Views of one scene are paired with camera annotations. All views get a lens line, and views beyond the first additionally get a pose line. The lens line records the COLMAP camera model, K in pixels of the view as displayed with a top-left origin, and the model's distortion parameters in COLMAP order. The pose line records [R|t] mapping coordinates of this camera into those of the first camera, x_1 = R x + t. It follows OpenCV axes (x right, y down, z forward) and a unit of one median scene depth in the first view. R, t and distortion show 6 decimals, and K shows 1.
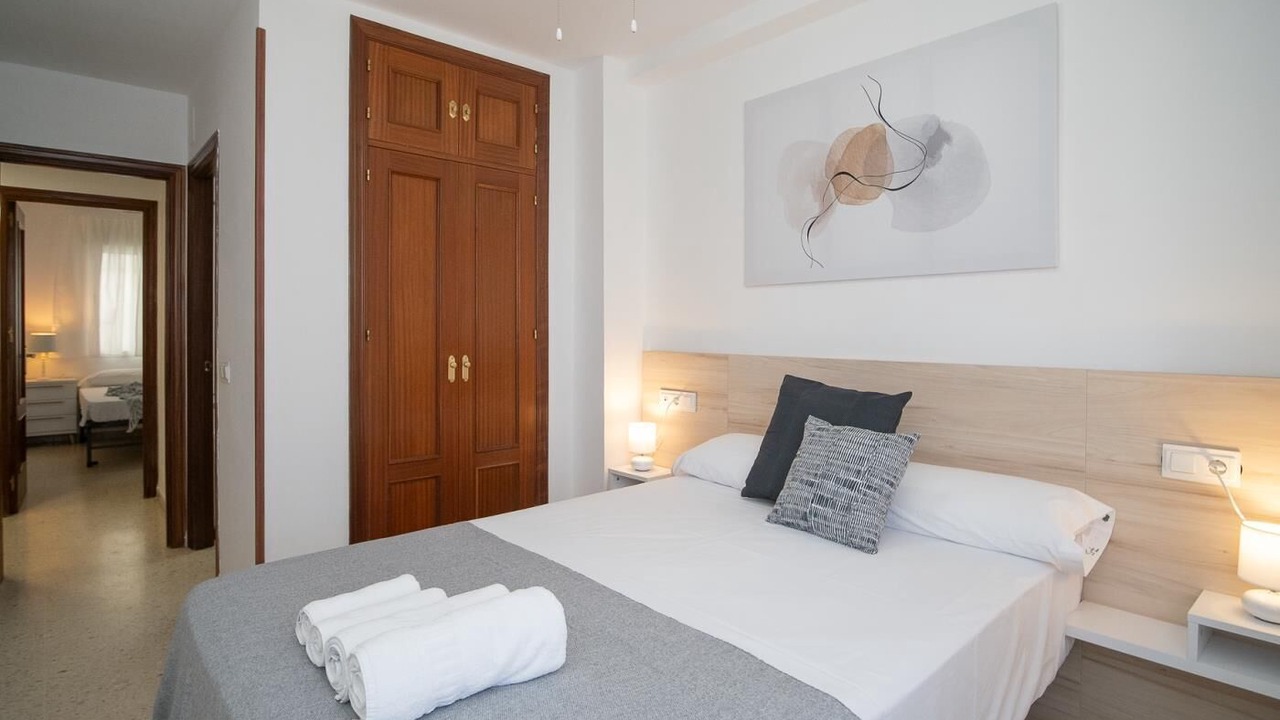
lens RADIAL K [[658.9, 0, 639.3], [0, 658.9, 338.1], [0, 0, 1]] dist [-0.016669, -0.000065]
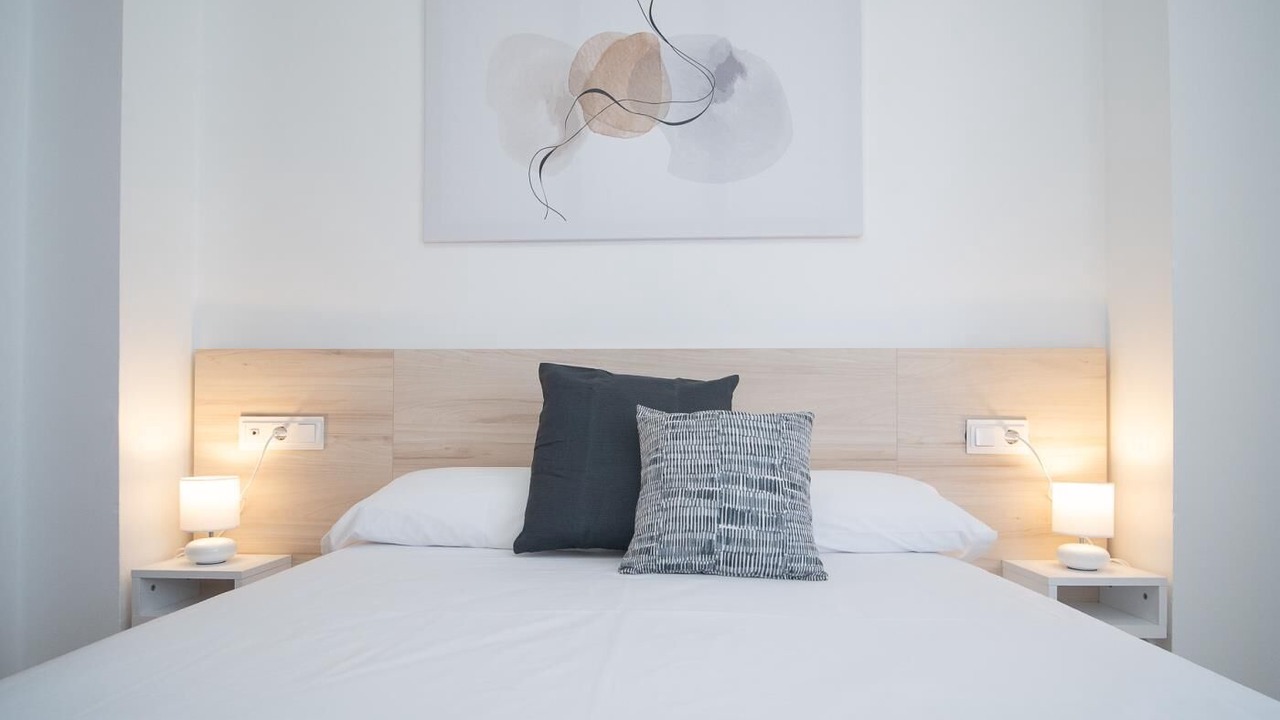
lens RADIAL K [[668.1, 0, 645.3], [0, 668.1, 426.6], [0, 0, 1]] dist [-0.016829, -0.000285]
pose [[0.689050, -0.000329, 0.724713, -0.190593], [0.011674, 0.999875, -0.010645, 0.131349], [-0.724619, 0.015795, 0.688968, 0.488316]]
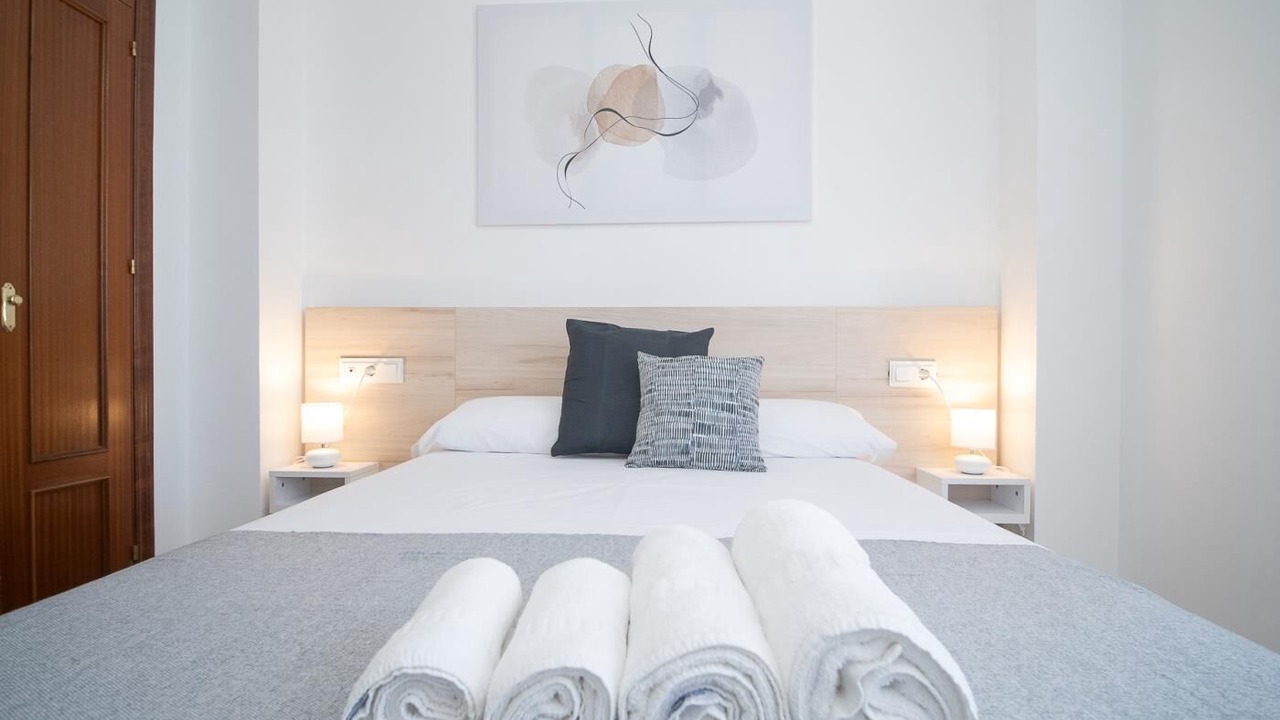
lens RADIAL K [[648.7, 0, 637.2], [0, 648.7, 373.3], [0, 0, 1]] dist [-0.015687, -0.000308]
pose [[0.704554, -0.011846, 0.709551, -0.340306], [0.010726, 0.999924, 0.006044, 0.128040], [-0.709569, 0.003353, 0.704628, 0.333564]]
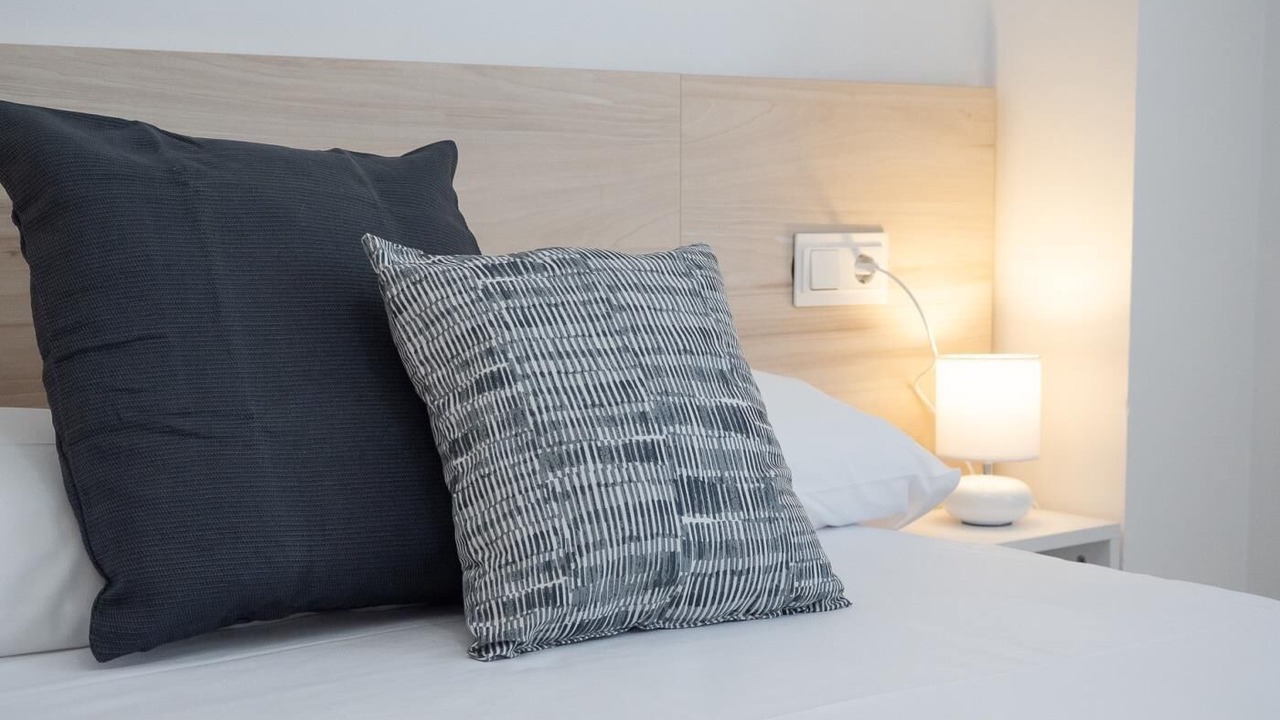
lens RADIAL K [[2010.4, 0, 640.0], [0, 2010.4, 360.0], [0, 0, 1]] dist [0.003559, 0.001748]
pose [[0.038317, -0.096801, 0.994566, -0.451360], [0.010969, 0.995278, 0.096448, 0.083347], [-0.999205, 0.007213, 0.039198, 0.779910]]
